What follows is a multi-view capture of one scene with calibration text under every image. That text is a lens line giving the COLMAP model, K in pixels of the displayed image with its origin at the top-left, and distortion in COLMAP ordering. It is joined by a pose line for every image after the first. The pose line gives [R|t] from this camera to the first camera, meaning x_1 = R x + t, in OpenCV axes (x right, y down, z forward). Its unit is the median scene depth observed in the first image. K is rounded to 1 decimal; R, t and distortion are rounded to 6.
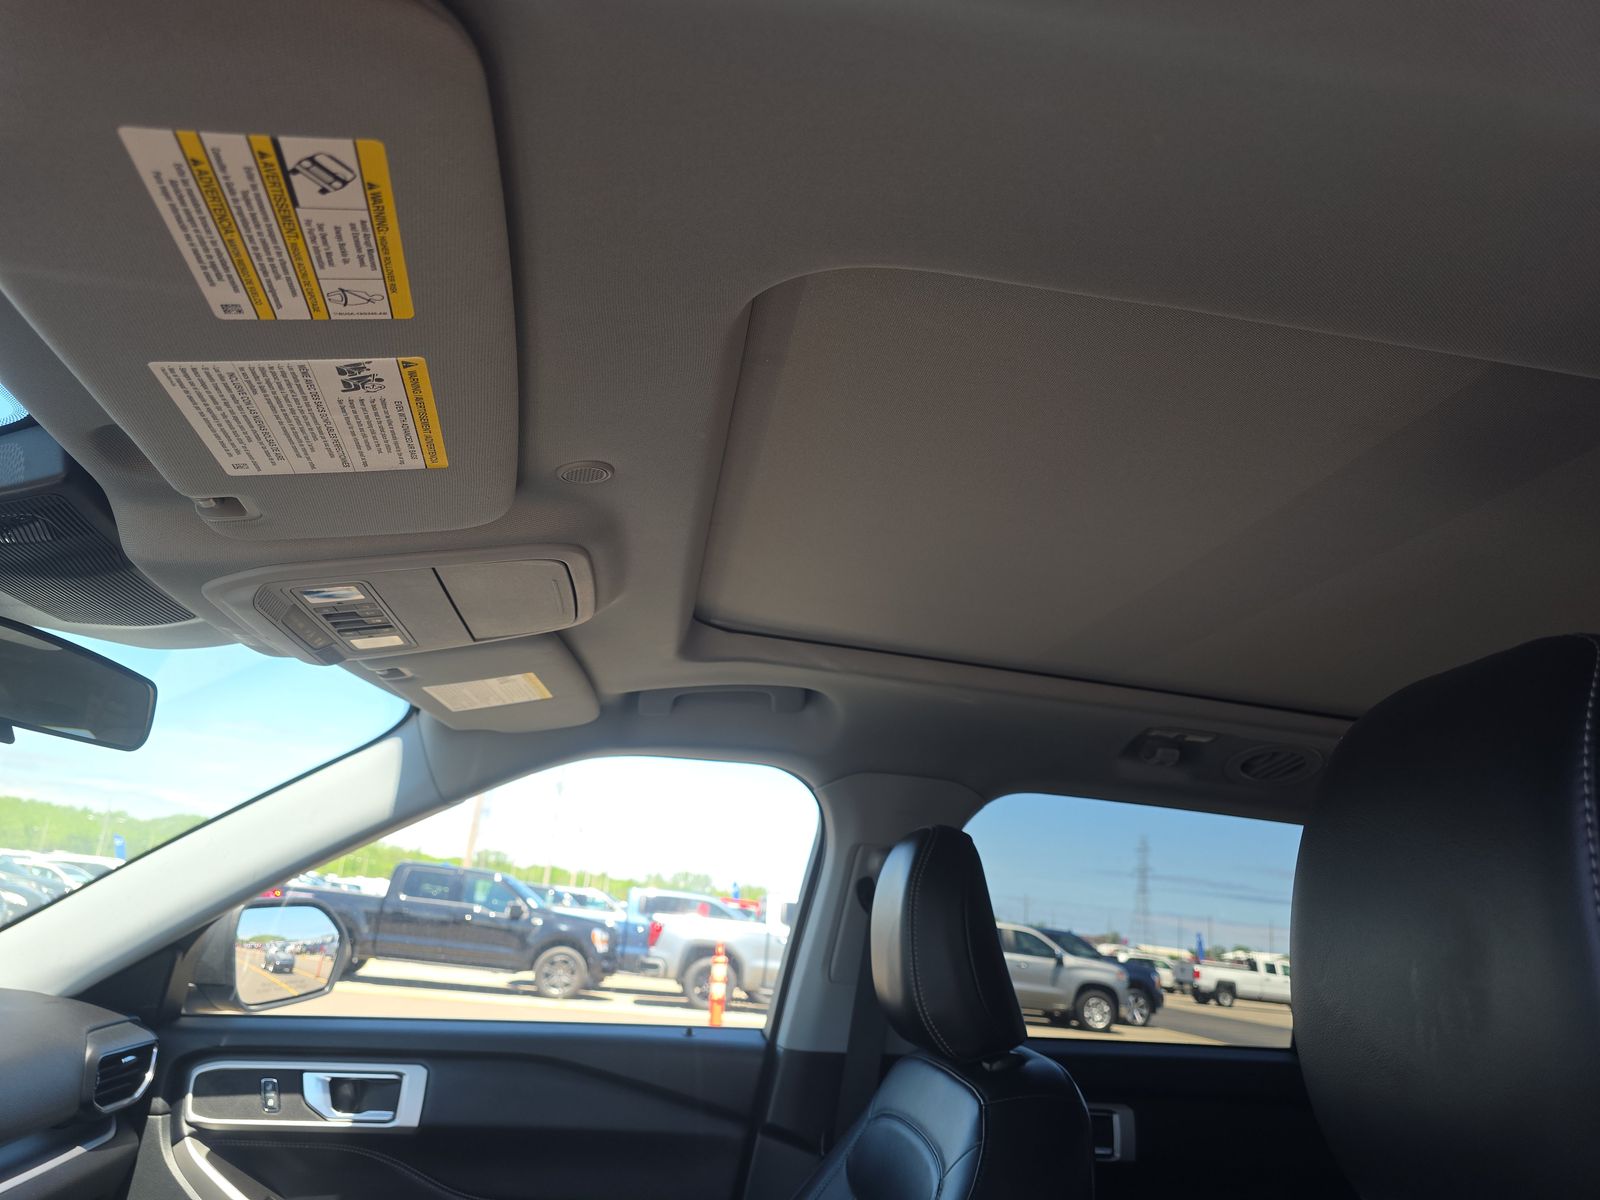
lens RADIAL K [[1057.0, 0, 803.1], [0, 1057.0, 609.8], [0, 0, 1]] dist [0.016408, -0.003900]
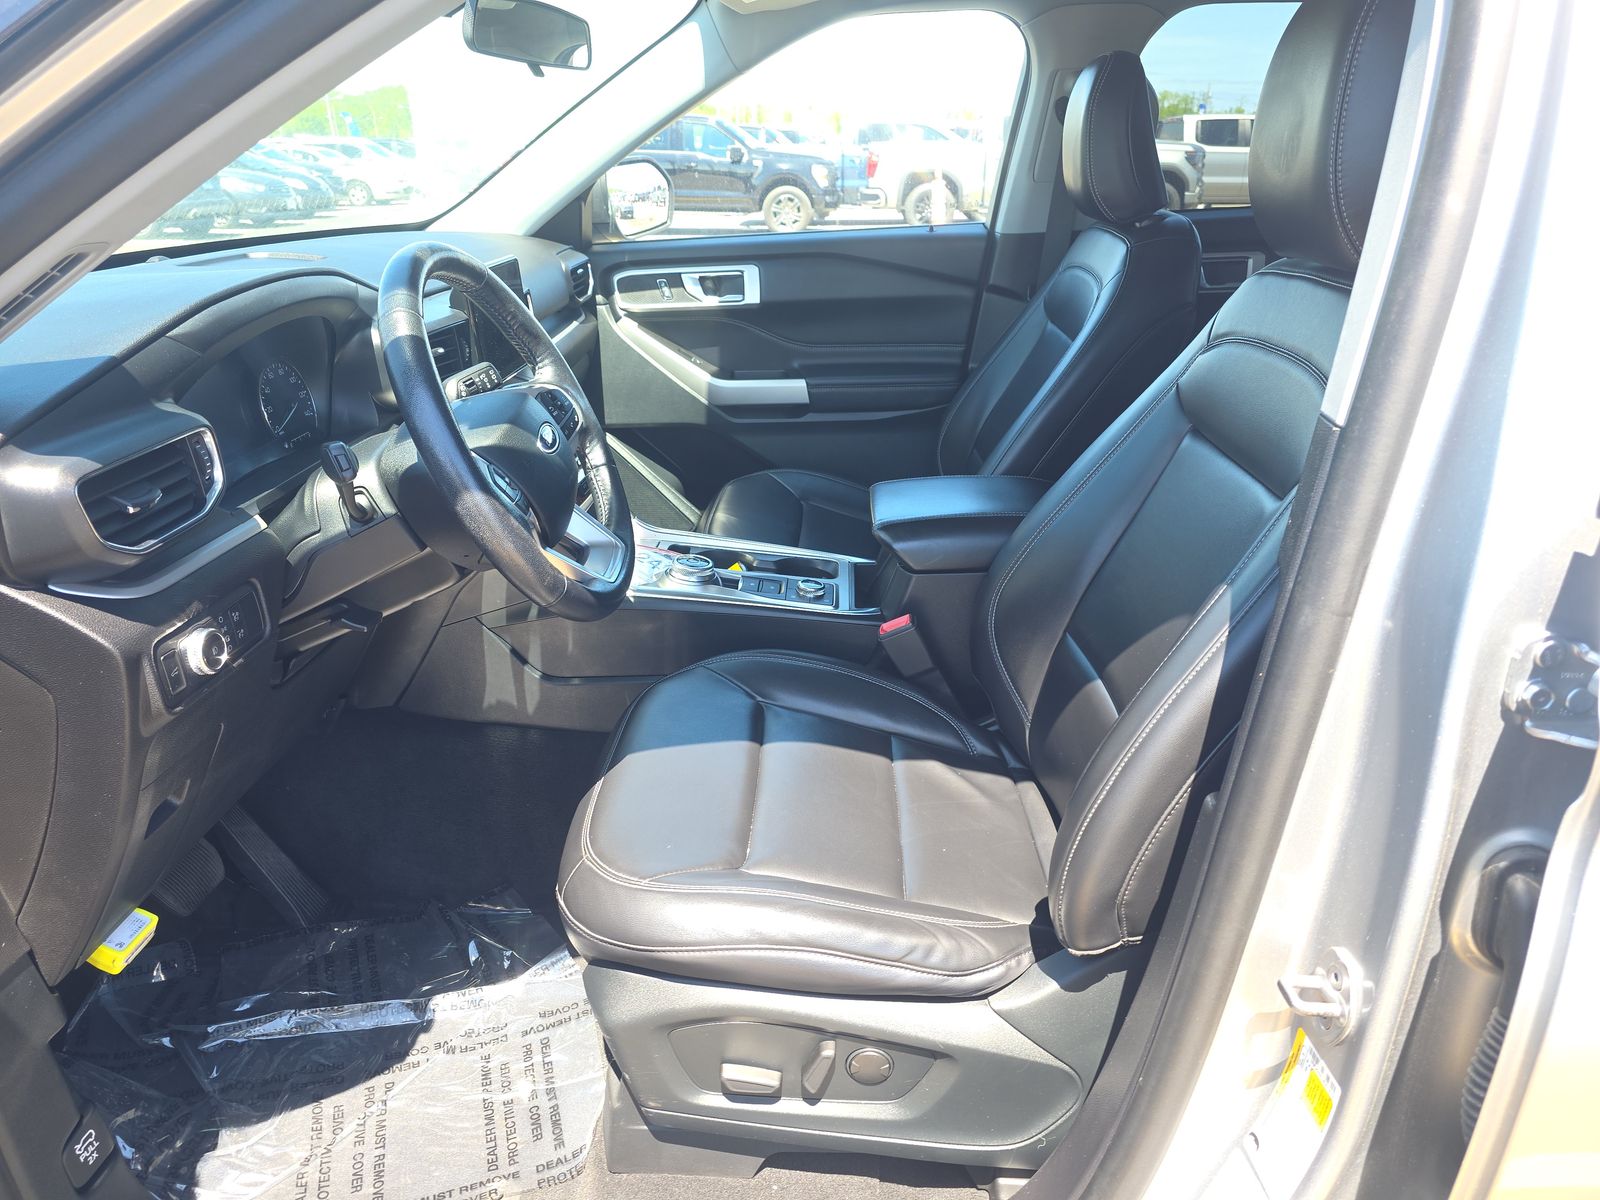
lens RADIAL K [[1057.0, 0, 803.1], [0, 1057.0, 609.8], [0, 0, 1]] dist [0.016408, -0.003900]
pose [[0.978384, -0.009605, -0.206573, 0.011117], [0.140032, 0.765824, 0.627619, -0.124225], [0.152170, -0.642979, 0.750615, -0.419514]]
